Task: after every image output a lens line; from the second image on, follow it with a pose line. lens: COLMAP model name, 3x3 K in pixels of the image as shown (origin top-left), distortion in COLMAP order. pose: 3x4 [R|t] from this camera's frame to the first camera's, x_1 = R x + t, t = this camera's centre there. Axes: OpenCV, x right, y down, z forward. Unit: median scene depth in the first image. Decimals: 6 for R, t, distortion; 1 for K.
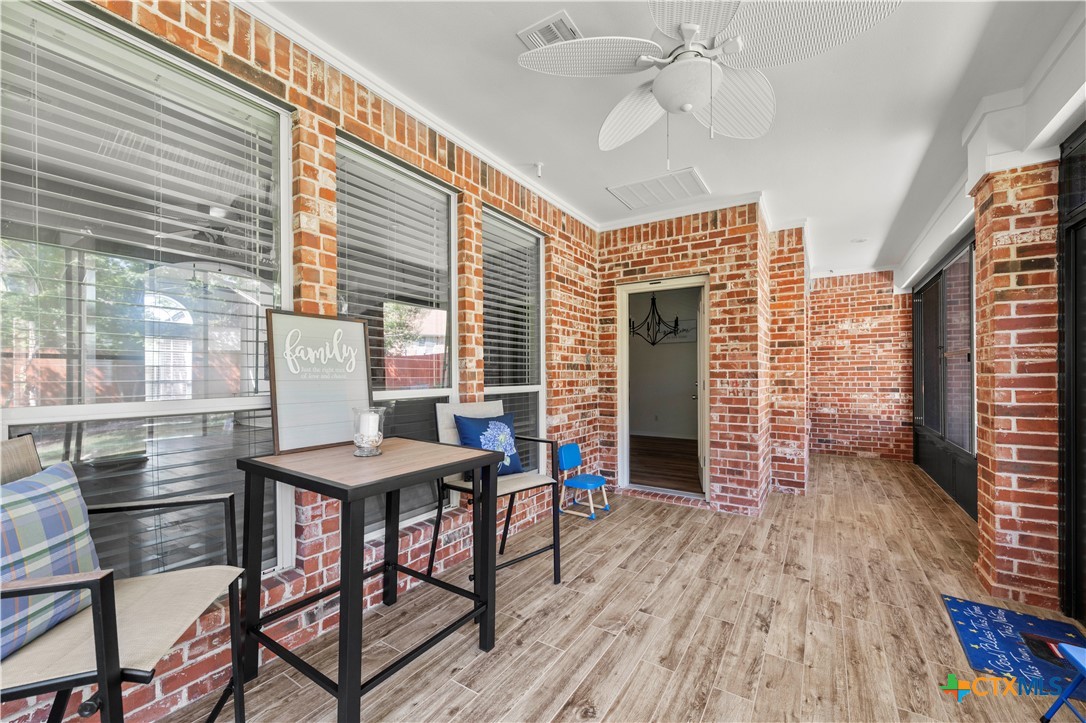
lens RADIAL K [[429.2, 0, 542.5], [0, 429.2, 368.0], [0, 0, 1]] dist [0.001408, -0.000731]
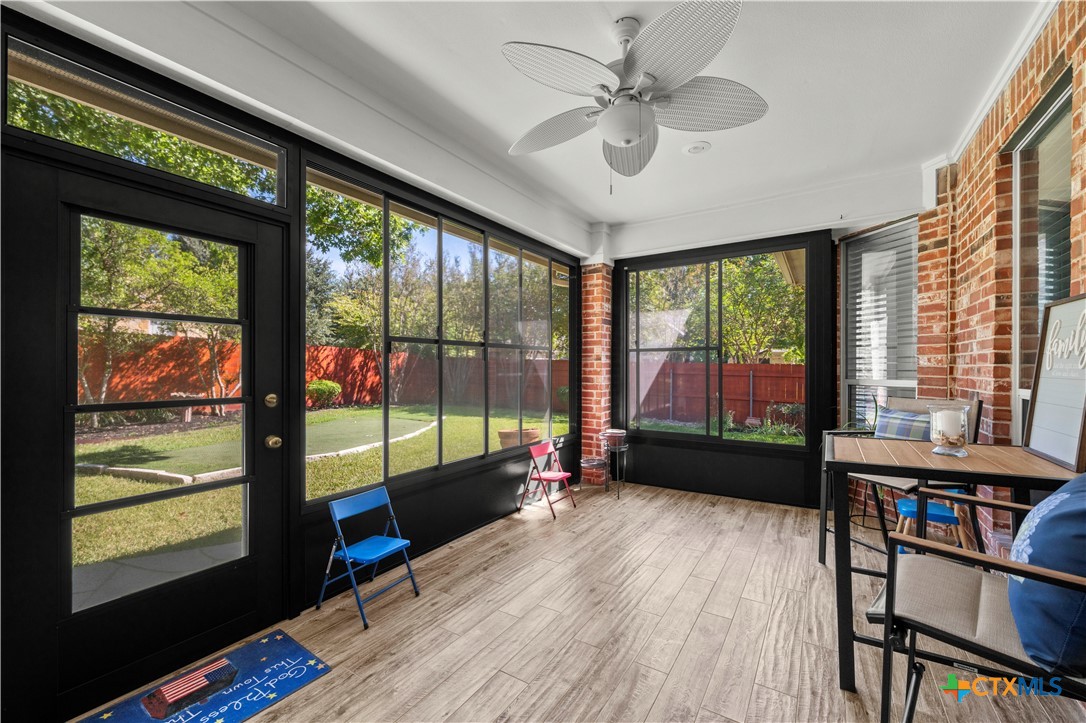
lens RADIAL K [[429.2, 0, 543.8], [0, 429.2, 365.1], [0, 0, 1]] dist [0.001408, -0.000731]
pose [[-0.999977, -0.001249, 0.006613, 0.501569], [-0.001294, 0.999976, -0.006781, 0.003399], [-0.006604, -0.006790, -0.999955, 1.970579]]
